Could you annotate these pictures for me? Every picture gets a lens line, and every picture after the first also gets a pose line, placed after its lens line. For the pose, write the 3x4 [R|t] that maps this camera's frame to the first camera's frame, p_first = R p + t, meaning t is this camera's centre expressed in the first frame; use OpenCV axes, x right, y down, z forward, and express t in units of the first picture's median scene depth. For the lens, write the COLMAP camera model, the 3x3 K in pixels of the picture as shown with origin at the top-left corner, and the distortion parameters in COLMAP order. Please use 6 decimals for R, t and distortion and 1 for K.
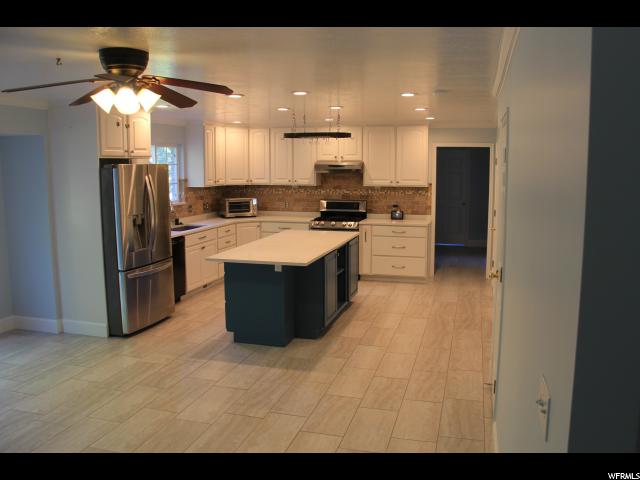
lens RADIAL K [[539.5, 0, 320.0], [0, 539.5, 240.0], [0, 0, 1]] dist [-0.124569, 0.012205]
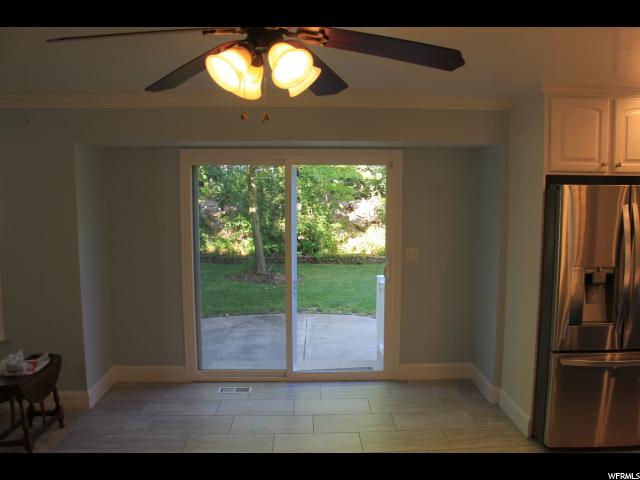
lens RADIAL K [[539.5, 0, 320.0], [0, 539.5, 240.0], [0, 0, 1]] dist [-0.124569, 0.012205]
pose [[0.324982, 0.102735, -0.940123, 0.080363], [-0.130097, 0.989488, 0.063158, -0.053481], [0.936729, 0.101782, 0.334931, 0.352637]]
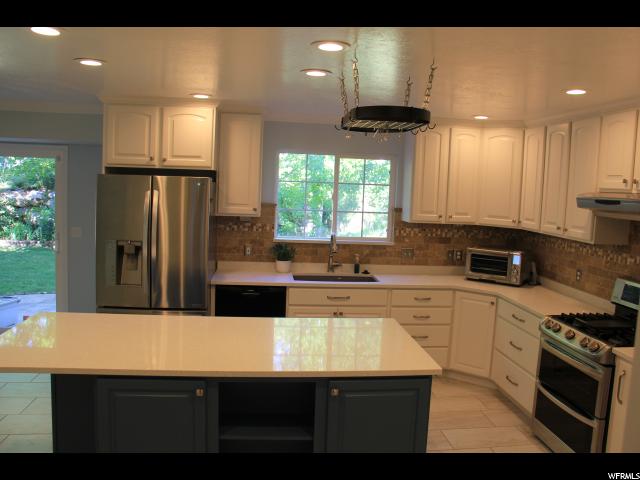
lens RADIAL K [[539.5, 0, 320.0], [0, 539.5, 240.0], [0, 0, 1]] dist [-0.124569, 0.012205]
pose [[0.395240, 0.115977, -0.911227, 0.331096], [-0.168845, 0.984268, 0.052037, -0.096134], [0.902927, 0.133289, 0.408604, 0.664812]]
